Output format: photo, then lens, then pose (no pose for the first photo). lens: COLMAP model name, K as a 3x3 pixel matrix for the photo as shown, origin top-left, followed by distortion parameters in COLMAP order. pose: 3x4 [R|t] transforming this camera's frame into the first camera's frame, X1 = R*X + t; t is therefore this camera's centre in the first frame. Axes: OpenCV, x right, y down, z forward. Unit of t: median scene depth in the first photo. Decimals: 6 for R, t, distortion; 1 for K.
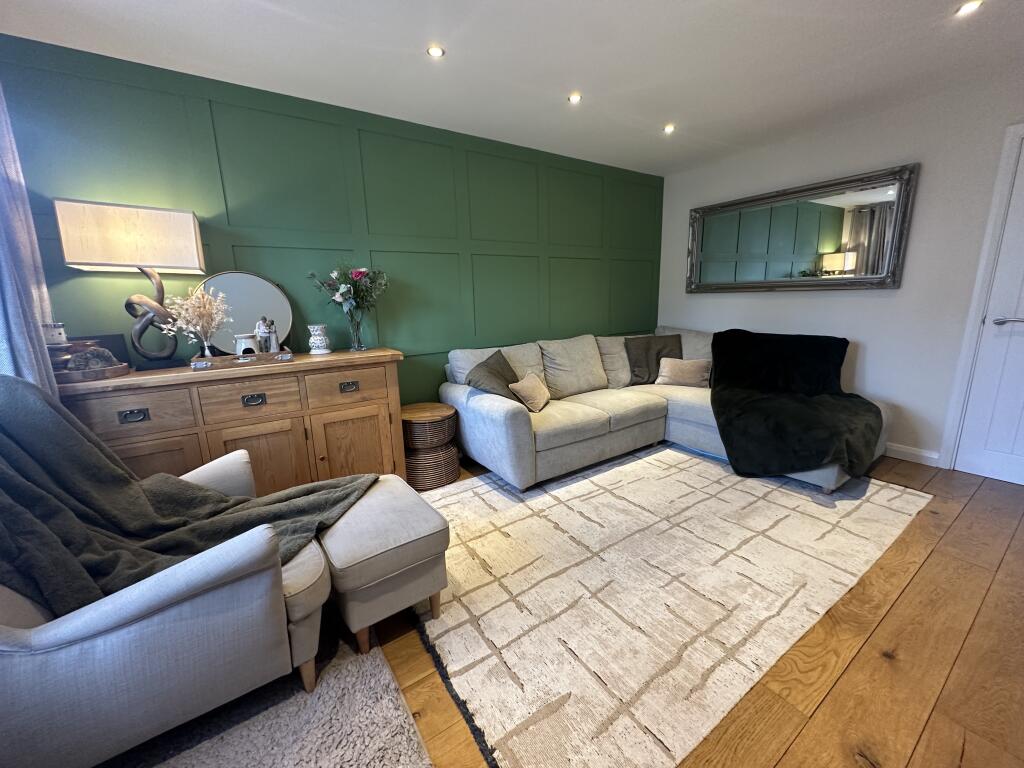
lens RADIAL K [[407.2, 0, 513.3], [0, 407.2, 383.8], [0, 0, 1]] dist [-0.004361, 0.000513]
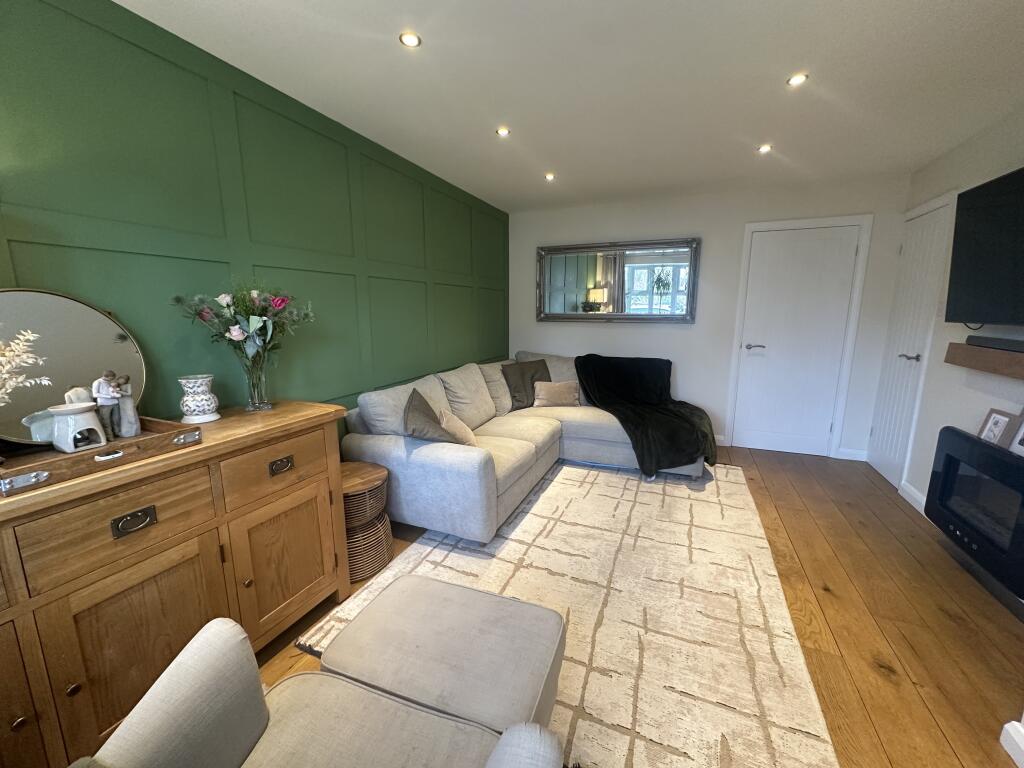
lens RADIAL K [[407.2, 0, 512.2], [0, 407.2, 383.5], [0, 0, 1]] dist [-0.004361, 0.000513]
pose [[0.836094, -0.071605, 0.543892, -0.418186], [0.092387, 0.995663, -0.010939, -0.082185], [-0.540750, 0.059395, 0.839084, 0.198407]]
